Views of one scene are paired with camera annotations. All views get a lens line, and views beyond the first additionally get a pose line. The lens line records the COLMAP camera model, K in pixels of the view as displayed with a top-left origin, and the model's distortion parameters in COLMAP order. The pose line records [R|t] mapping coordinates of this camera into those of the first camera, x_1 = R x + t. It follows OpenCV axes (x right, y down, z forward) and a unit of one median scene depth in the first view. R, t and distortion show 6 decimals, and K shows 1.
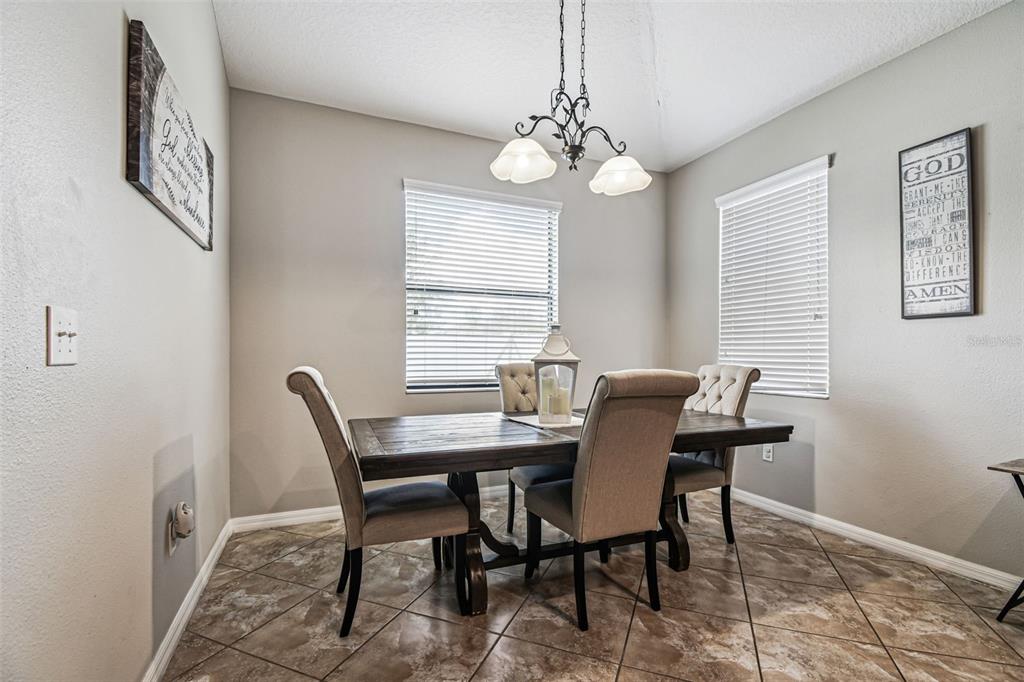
lens RADIAL K [[461.1, 0, 502.5], [0, 461.1, 348.2], [0, 0, 1]] dist [0.013853, -0.000422]
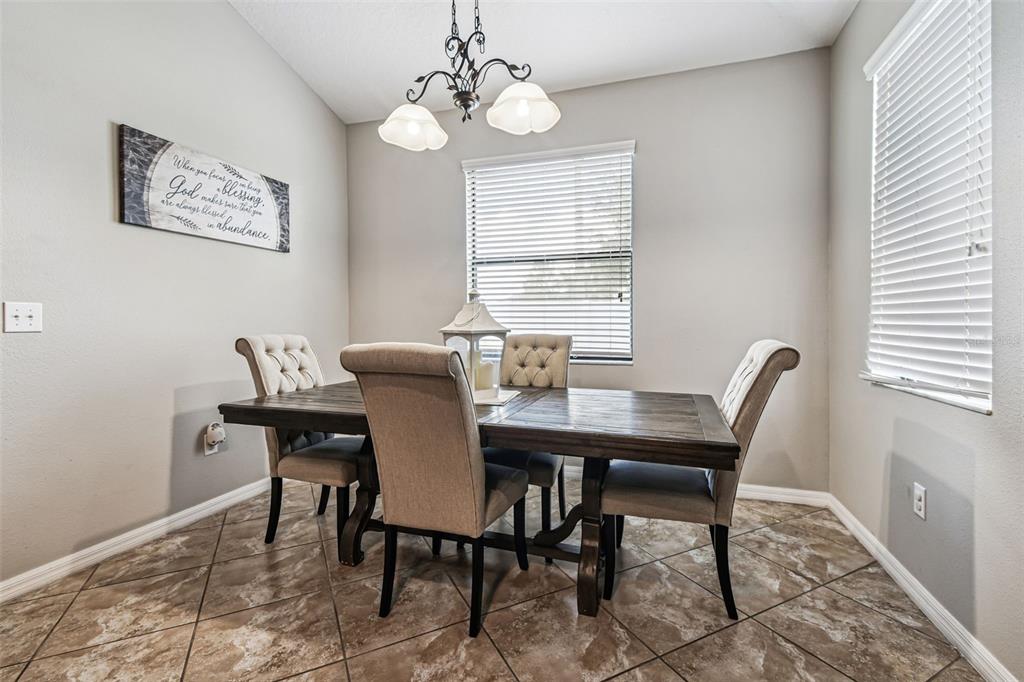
lens RADIAL K [[461.1, 0, 499.4], [0, 461.1, 323.3], [0, 0, 1]] dist [0.013853, -0.000422]
pose [[0.757815, -0.004944, -0.652451, 0.675892], [0.011711, 0.999913, 0.006025, 0.004461], [0.652365, -0.012206, 0.757807, 0.307457]]
